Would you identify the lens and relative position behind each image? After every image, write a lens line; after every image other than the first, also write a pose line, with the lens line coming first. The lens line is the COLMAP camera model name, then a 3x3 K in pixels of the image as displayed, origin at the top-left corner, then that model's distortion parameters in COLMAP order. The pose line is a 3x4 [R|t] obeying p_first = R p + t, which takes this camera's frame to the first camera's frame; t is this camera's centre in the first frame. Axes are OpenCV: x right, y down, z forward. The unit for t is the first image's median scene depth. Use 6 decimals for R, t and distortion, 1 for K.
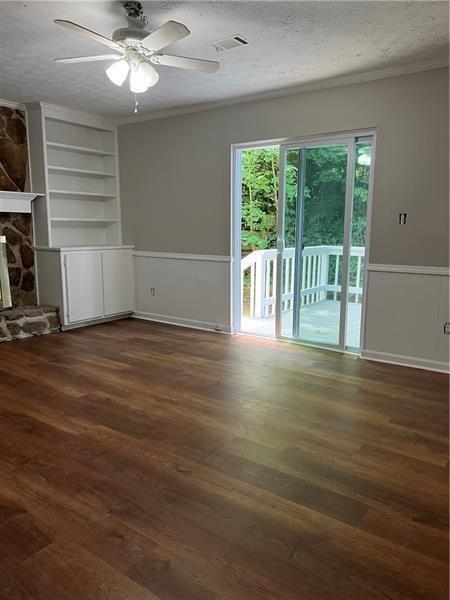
lens RADIAL K [[451.2, 0, 227.4], [0, 451.2, 300.4], [0, 0, 1]] dist [0.057964, -0.055099]
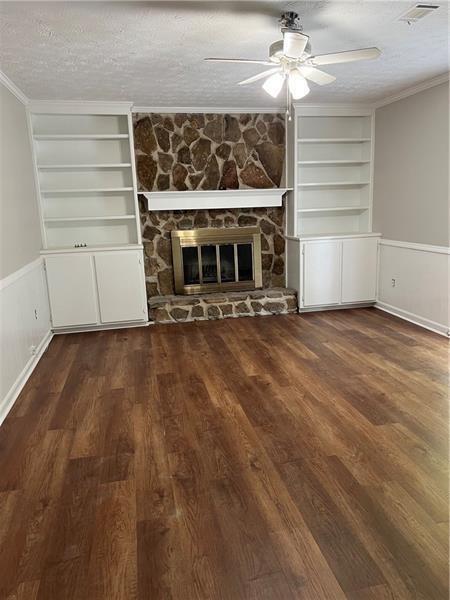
lens RADIAL K [[451.2, 0, 238.6], [0, 451.2, 303.2], [0, 0, 1]] dist [0.057964, -0.055099]
pose [[0.747615, 0.116549, -0.653826, 0.256989], [-0.070677, 0.992853, 0.096168, -0.054313], [0.660361, -0.025686, 0.750509, 0.081284]]
